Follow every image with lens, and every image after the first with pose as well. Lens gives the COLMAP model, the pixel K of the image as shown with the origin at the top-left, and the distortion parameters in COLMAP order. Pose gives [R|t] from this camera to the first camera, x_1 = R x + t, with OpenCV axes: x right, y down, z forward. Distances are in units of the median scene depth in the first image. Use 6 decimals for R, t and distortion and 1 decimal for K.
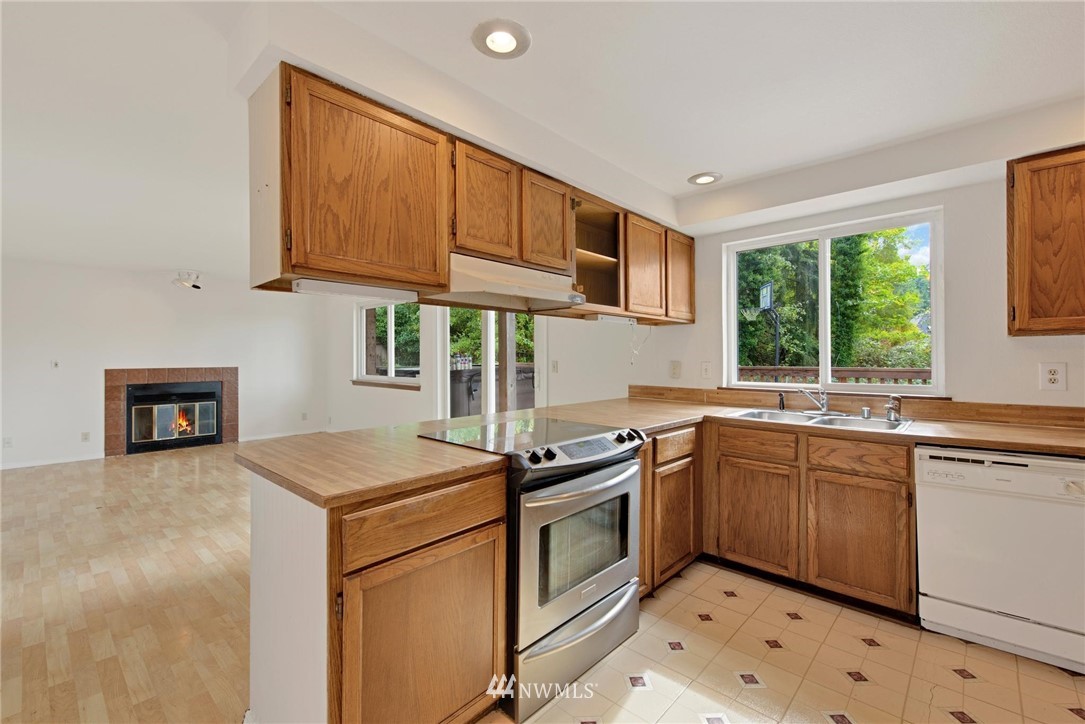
lens RADIAL K [[477.3, 0, 559.0], [0, 477.3, 363.1], [0, 0, 1]] dist [-0.000409, 0.000052]
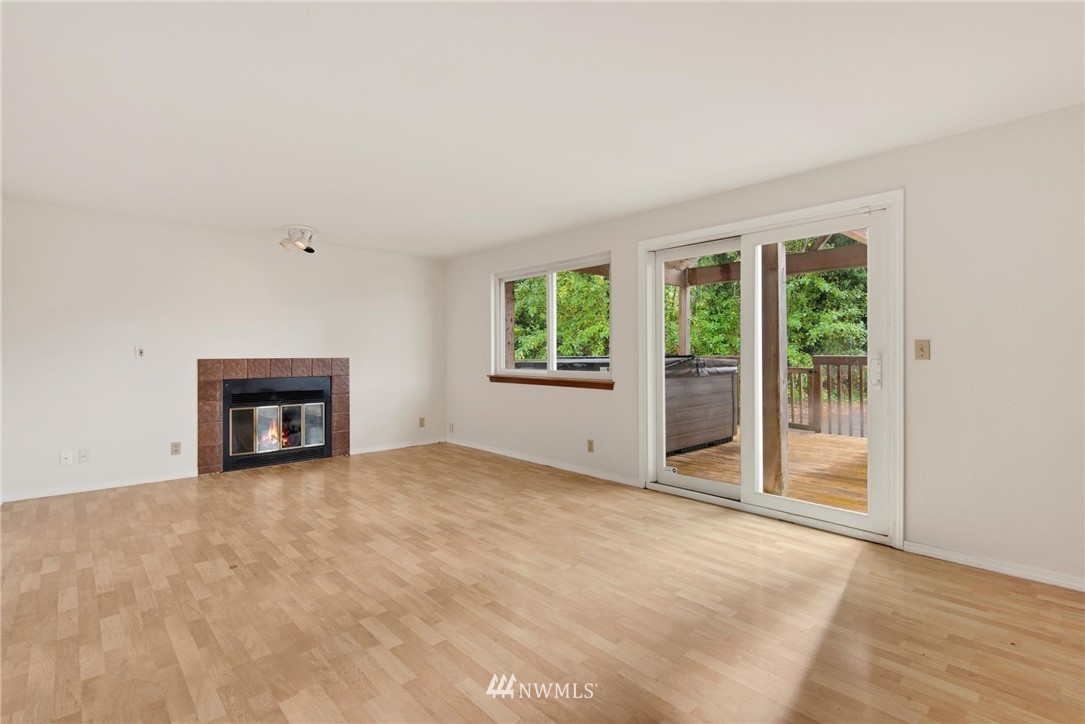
lens RADIAL K [[507.5, 0, 542.5], [0, 507.5, 362.0], [0, 0, 1]] dist [0.001588, 0.000114]
pose [[0.996485, -0.000043, -0.083770, -0.281405], [-0.000120, 0.999998, -0.001936, 0.015647], [0.083770, 0.001939, 0.996483, 0.201386]]
